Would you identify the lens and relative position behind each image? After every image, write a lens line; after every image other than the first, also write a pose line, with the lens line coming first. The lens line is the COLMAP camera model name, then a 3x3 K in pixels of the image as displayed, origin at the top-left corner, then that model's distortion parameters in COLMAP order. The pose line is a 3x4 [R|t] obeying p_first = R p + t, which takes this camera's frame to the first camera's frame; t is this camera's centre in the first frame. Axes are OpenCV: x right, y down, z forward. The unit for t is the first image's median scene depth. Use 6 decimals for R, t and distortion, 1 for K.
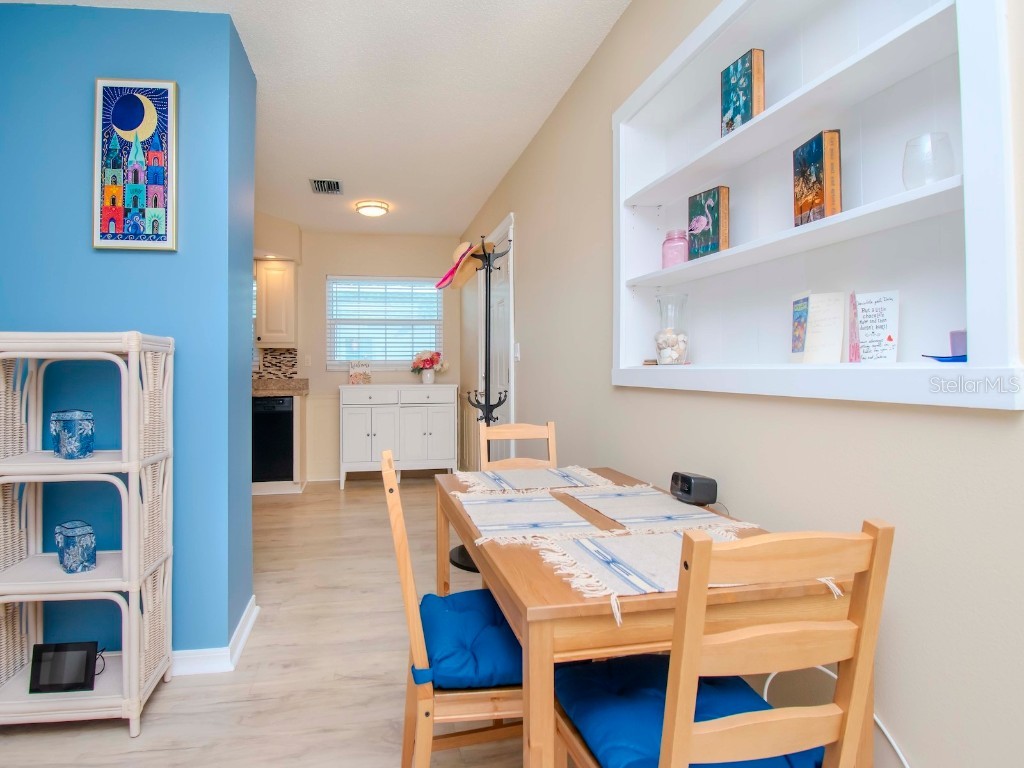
lens RADIAL K [[511.8, 0, 437.5], [0, 511.8, 364.3], [0, 0, 1]] dist [-0.018528, -0.000897]
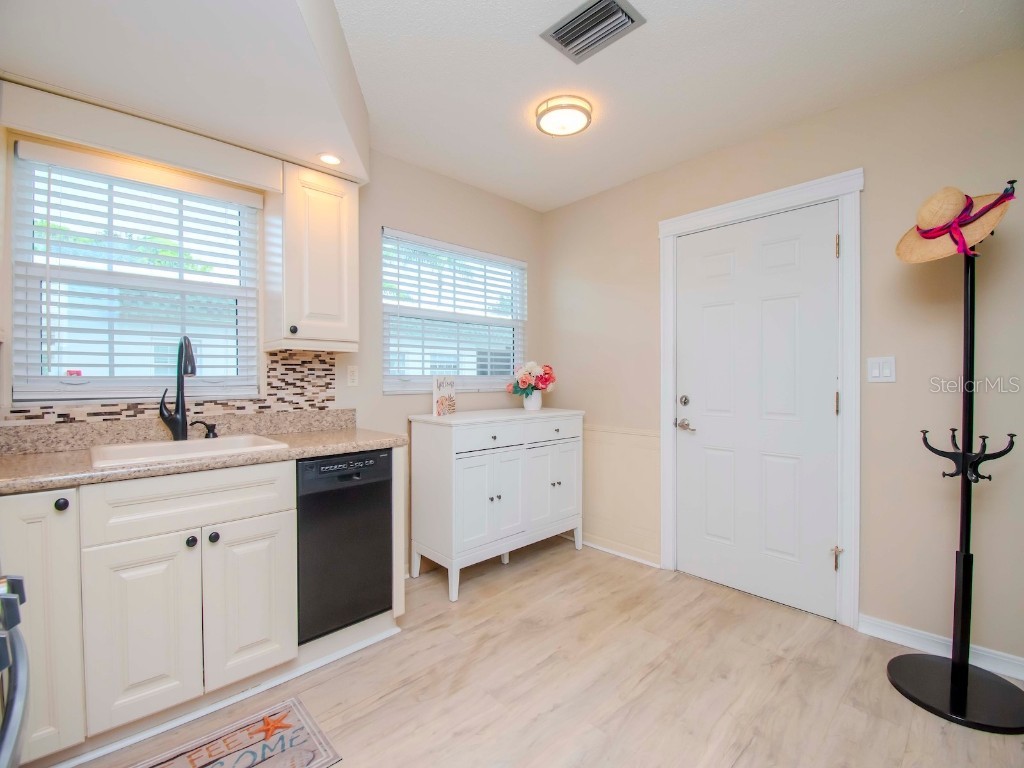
lens RADIAL K [[453.7, 0, 512.0], [0, 453.7, 384.0], [0, 0, 1]] dist [0.002730, -0.018988]
pose [[0.820242, -0.004699, 0.571997, -0.397647], [-0.005260, 0.999862, 0.015757, -0.007094], [-0.571992, -0.015934, 0.820104, 0.514178]]
